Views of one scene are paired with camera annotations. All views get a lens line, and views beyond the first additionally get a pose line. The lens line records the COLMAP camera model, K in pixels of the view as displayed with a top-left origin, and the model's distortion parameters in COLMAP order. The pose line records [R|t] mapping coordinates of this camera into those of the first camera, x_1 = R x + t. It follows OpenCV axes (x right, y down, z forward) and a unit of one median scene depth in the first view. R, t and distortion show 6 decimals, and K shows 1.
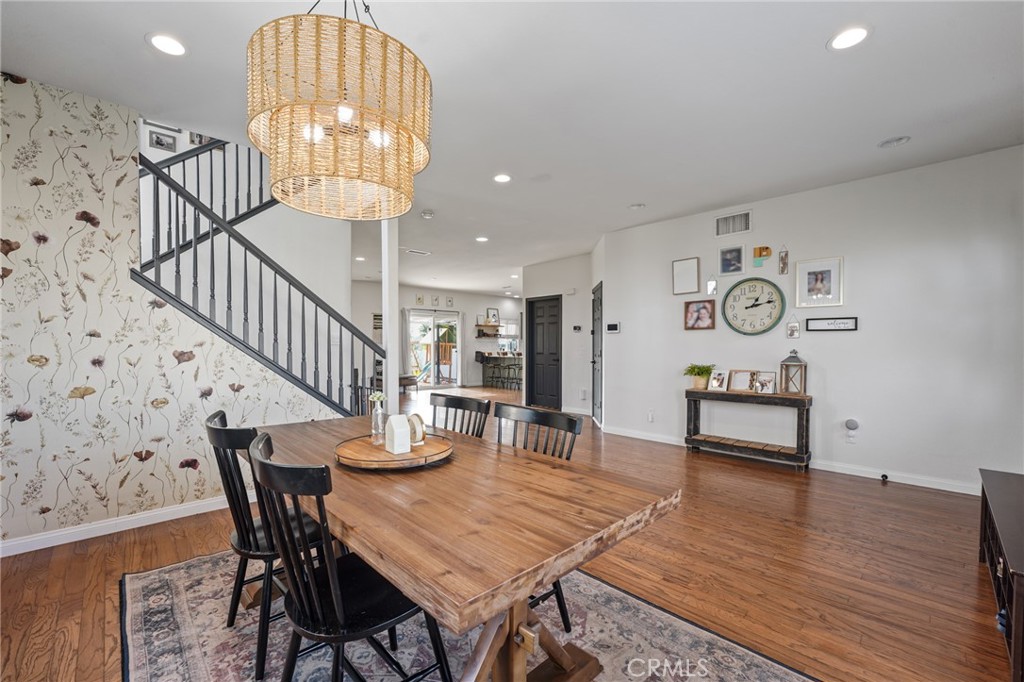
lens RADIAL K [[423.4, 0, 512.3], [0, 423.4, 349.1], [0, 0, 1]] dist [-0.025511, 0.002153]
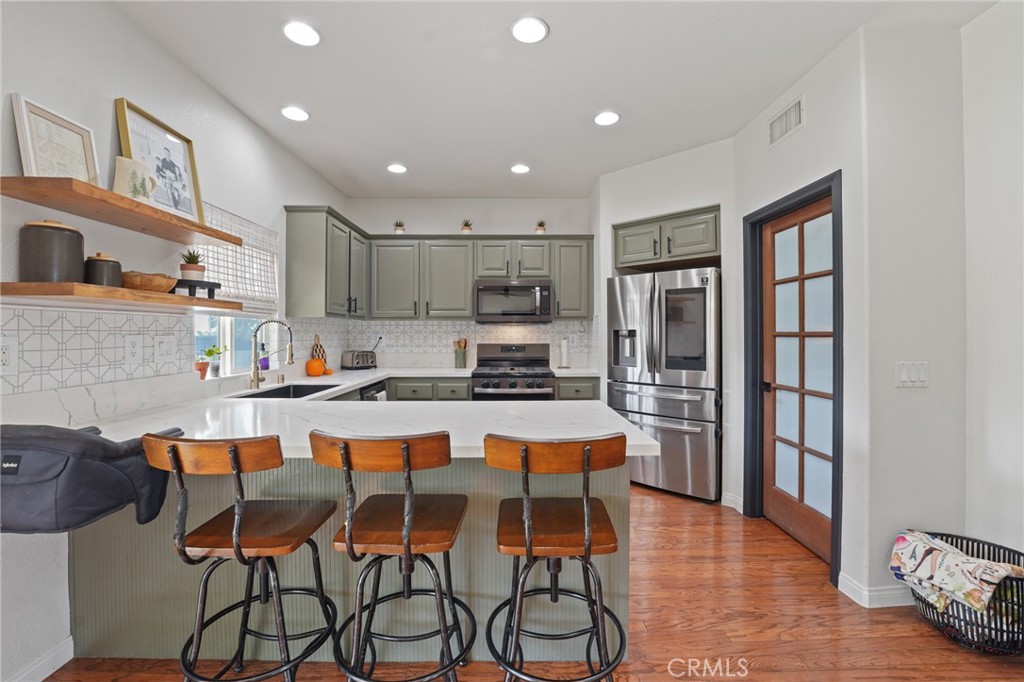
lens RADIAL K [[423.4, 0, 509.9], [0, 423.4, 333.4], [0, 0, 1]] dist [-0.025511, 0.002153]
pose [[0.694211, 0.002683, 0.719767, -0.274725], [0.004234, 0.999961, -0.007811, -0.057129], [-0.719760, 0.008471, 0.694172, 3.323081]]
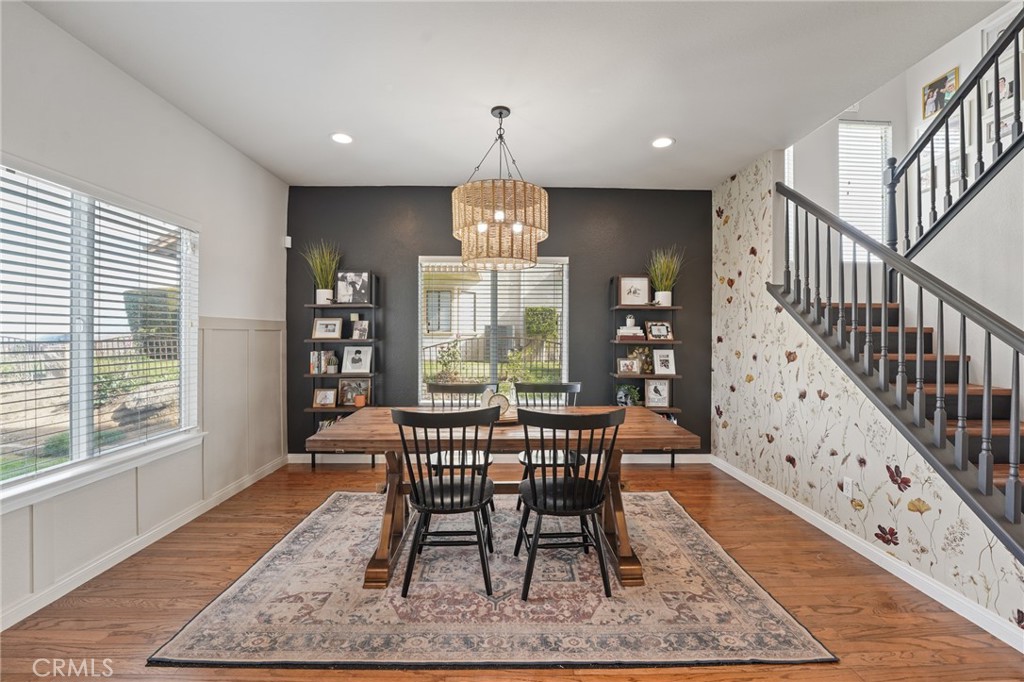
lens RADIAL K [[423.4, 0, 508.5], [0, 423.4, 336.3], [0, 0, 1]] dist [-0.025511, 0.002153]
pose [[-0.687271, -0.003585, -0.726392, 0.436219], [-0.012671, 0.999895, 0.007053, -0.029823], [0.726290, 0.014051, -0.687244, 1.120421]]
